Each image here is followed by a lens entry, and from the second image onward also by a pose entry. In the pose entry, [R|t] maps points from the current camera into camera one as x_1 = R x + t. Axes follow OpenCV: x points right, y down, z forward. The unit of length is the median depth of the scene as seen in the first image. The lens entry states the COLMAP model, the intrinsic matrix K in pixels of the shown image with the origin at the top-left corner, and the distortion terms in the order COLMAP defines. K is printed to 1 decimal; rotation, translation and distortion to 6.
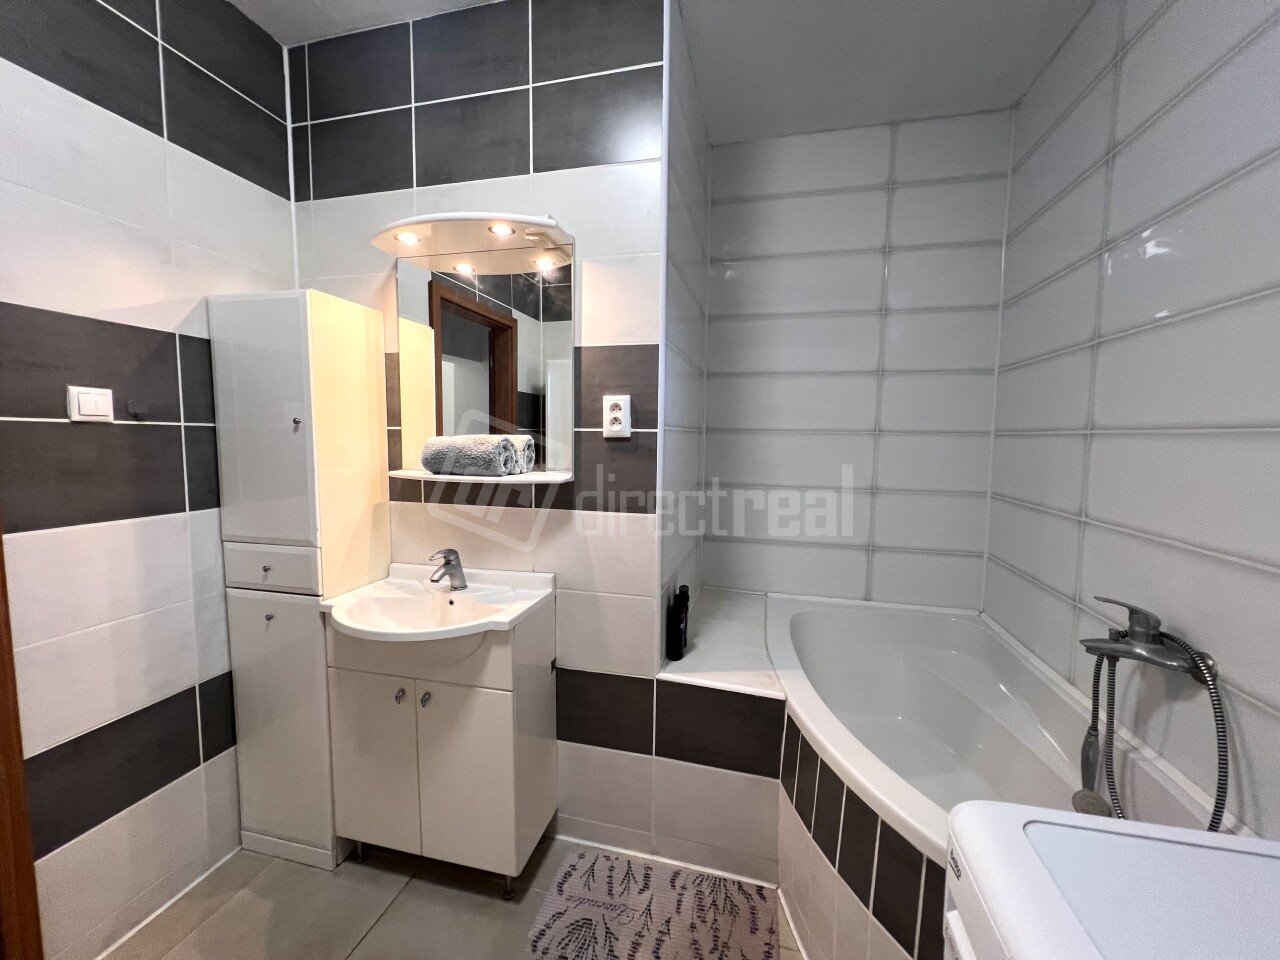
lens RADIAL K [[517.2, 0, 640.0], [0, 517.2, 480.0], [0, 0, 1]] dist [0.000525, -0.000041]
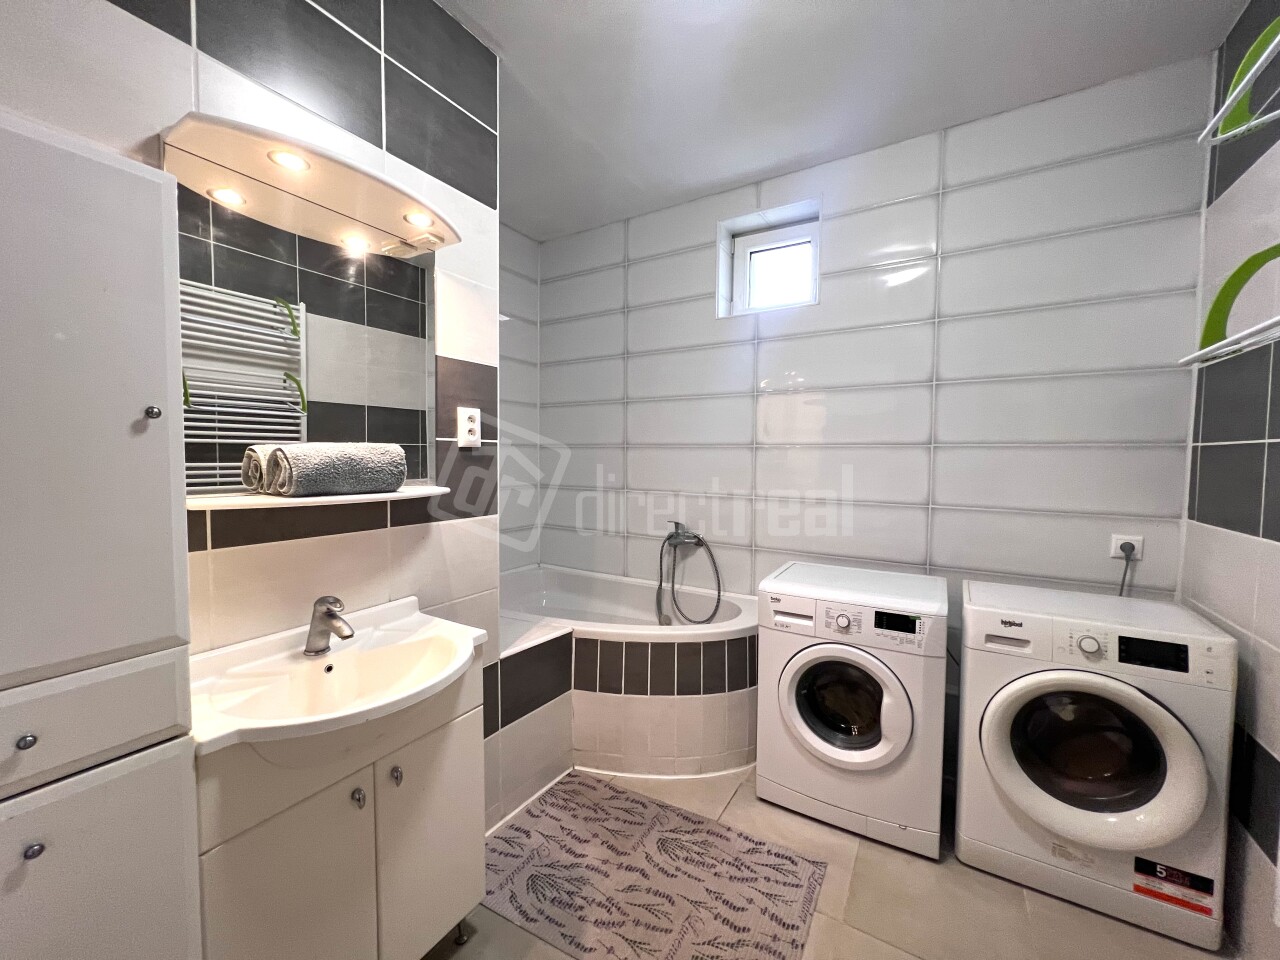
lens RADIAL K [[517.2, 0, 640.0], [0, 517.2, 480.0], [0, 0, 1]] dist [0.000525, -0.000041]
pose [[0.291288, -0.052625, 0.955187, -0.974375], [0.075610, 0.996629, 0.031850, -0.022722], [-0.953643, 0.062944, 0.294285, 0.359821]]
